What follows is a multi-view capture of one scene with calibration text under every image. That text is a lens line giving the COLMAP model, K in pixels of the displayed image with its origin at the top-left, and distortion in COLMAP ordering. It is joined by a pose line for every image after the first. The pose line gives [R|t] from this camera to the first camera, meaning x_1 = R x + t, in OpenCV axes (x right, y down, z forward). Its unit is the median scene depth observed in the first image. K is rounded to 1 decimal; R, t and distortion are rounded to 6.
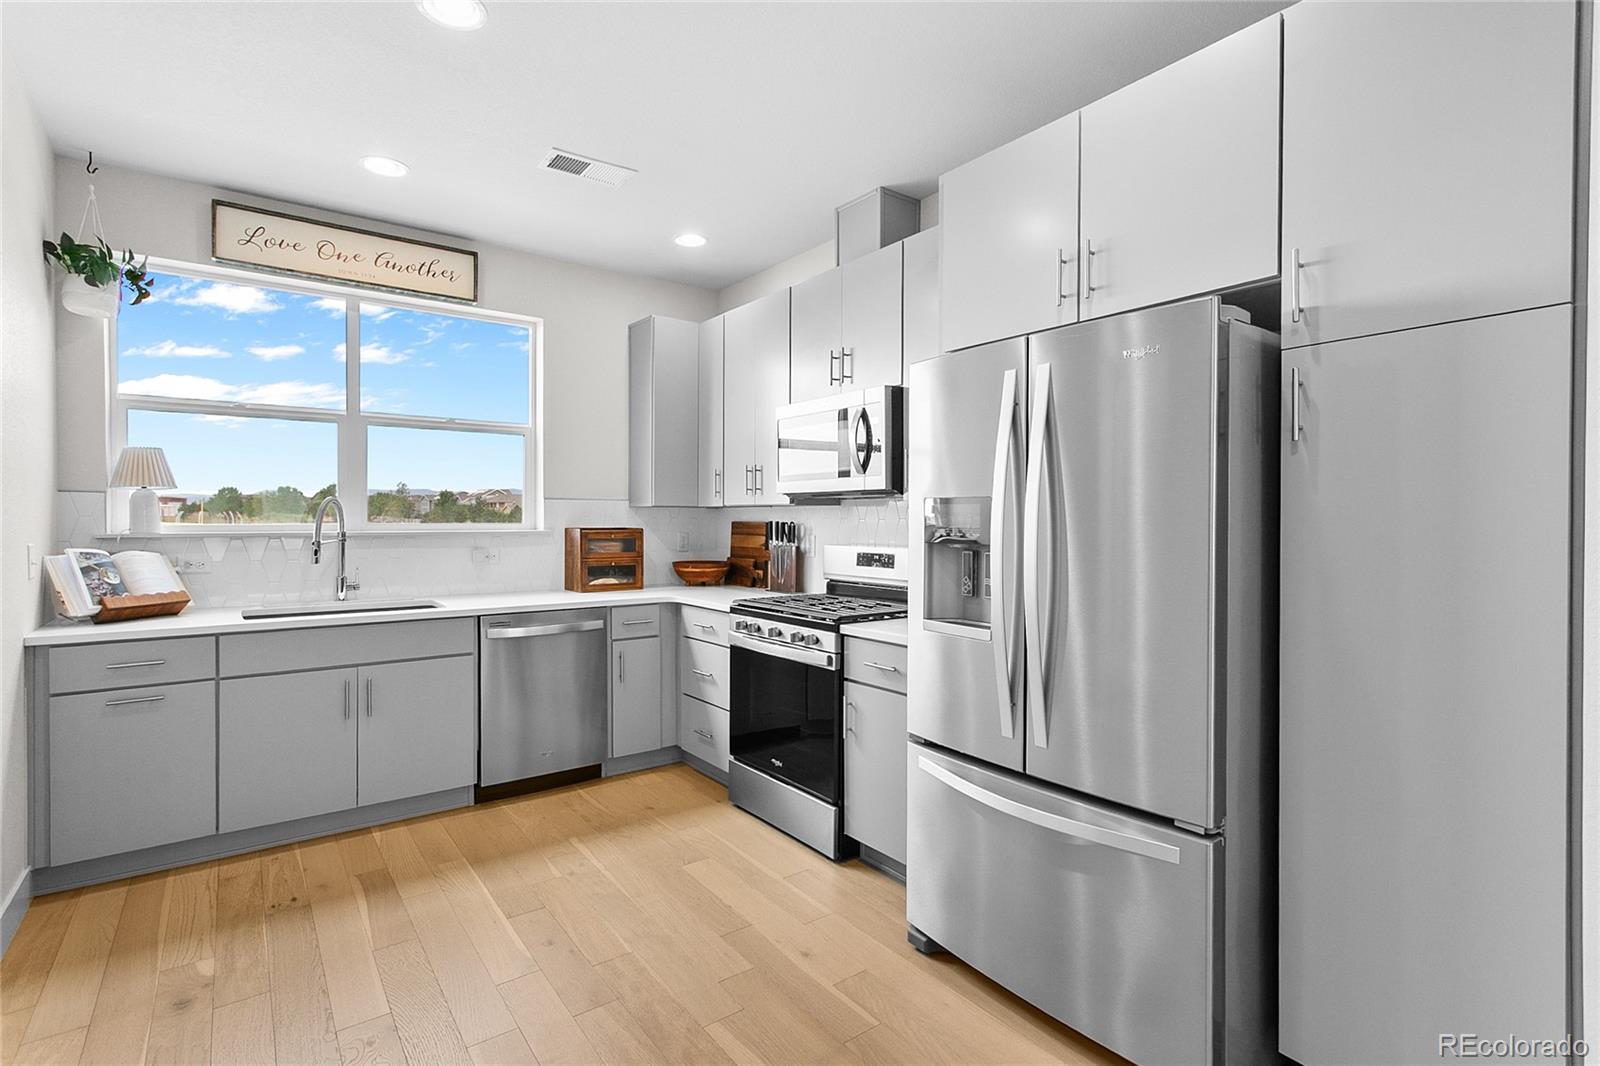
lens RADIAL K [[767.3, 0, 791.1], [0, 767.3, 523.8], [0, 0, 1]] dist [0.003697, 0.003355]
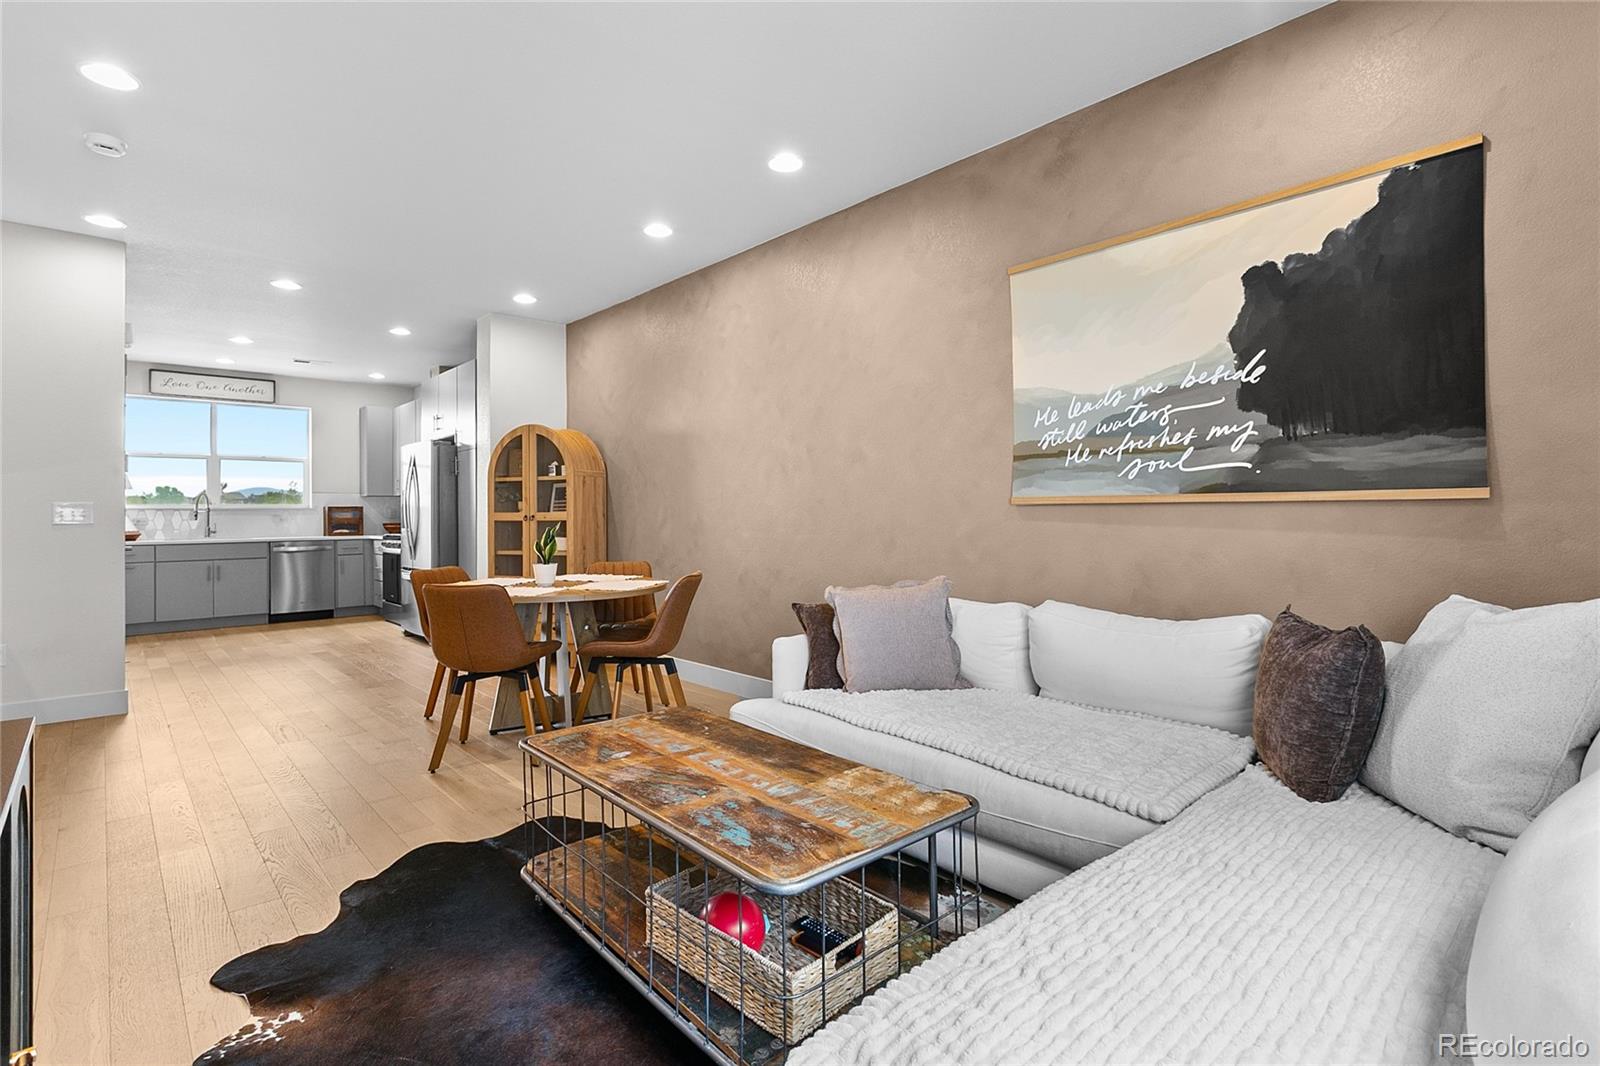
lens RADIAL K [[767.3, 0, 785.4], [0, 767.3, 506.9], [0, 0, 1]] dist [0.003697, 0.003355]
pose [[0.995260, -0.011052, 0.096621, 0.969029], [0.012579, 0.999805, -0.015211, 0.069036], [-0.096434, 0.016354, 0.995205, -1.549893]]
